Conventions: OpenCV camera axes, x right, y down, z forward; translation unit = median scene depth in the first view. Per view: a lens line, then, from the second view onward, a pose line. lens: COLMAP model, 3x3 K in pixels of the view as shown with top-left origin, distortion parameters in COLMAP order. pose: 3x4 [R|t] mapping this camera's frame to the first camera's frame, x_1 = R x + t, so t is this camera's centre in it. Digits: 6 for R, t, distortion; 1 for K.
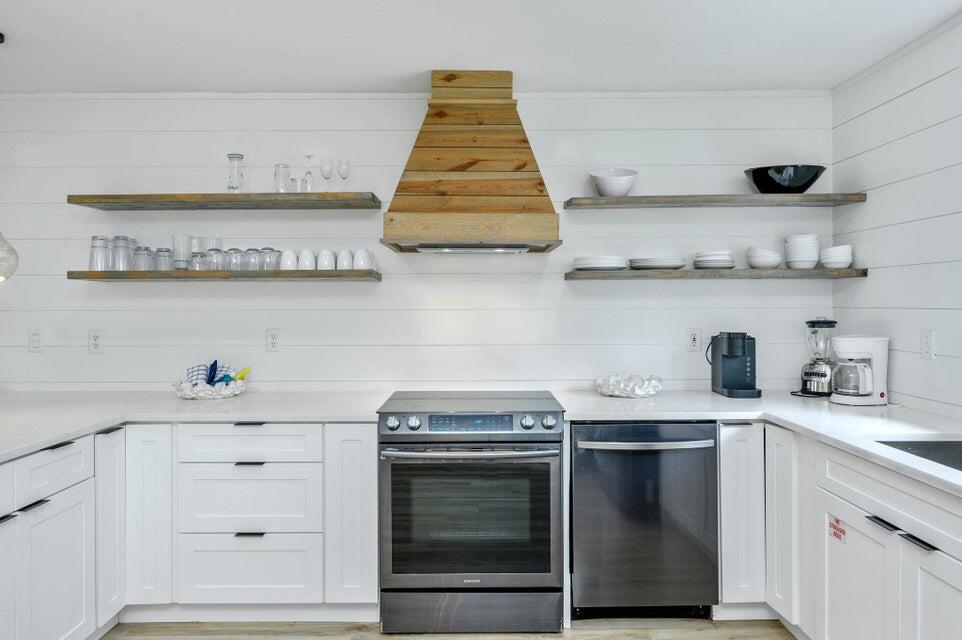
lens RADIAL K [[648.7, 0, 473.3], [0, 648.7, 293.6], [0, 0, 1]] dist [-0.018659, -0.000499]
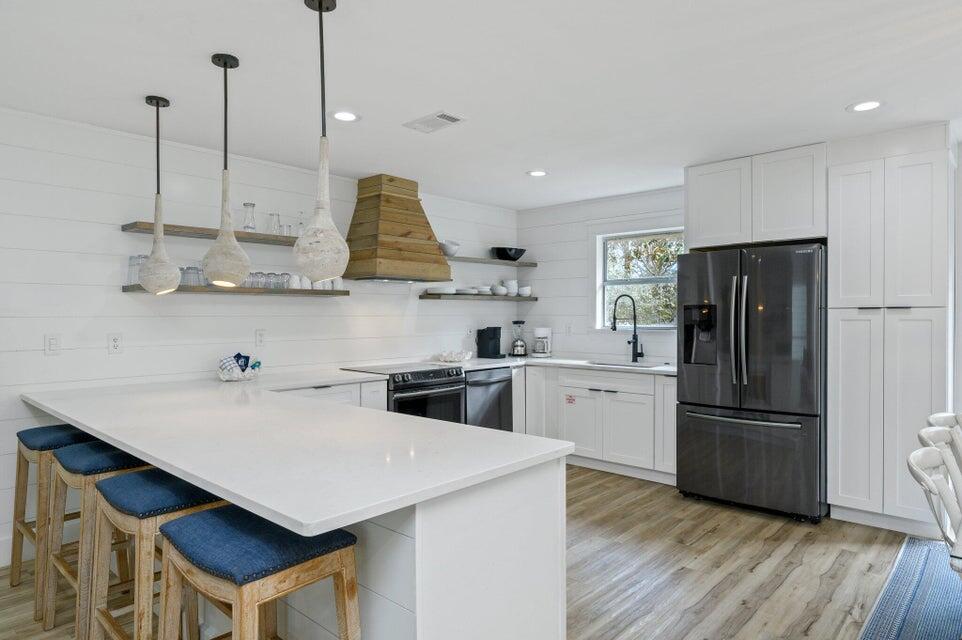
lens RADIAL K [[584.1, 0, 479.7], [0, 584.1, 317.1], [0, 0, 1]] dist [-0.052623, -0.002149]
pose [[0.670164, -0.001523, 0.742212, -1.013118], [-0.014537, 0.999779, 0.015177, 0.001952], [-0.742071, -0.020960, 0.669993, -0.209420]]
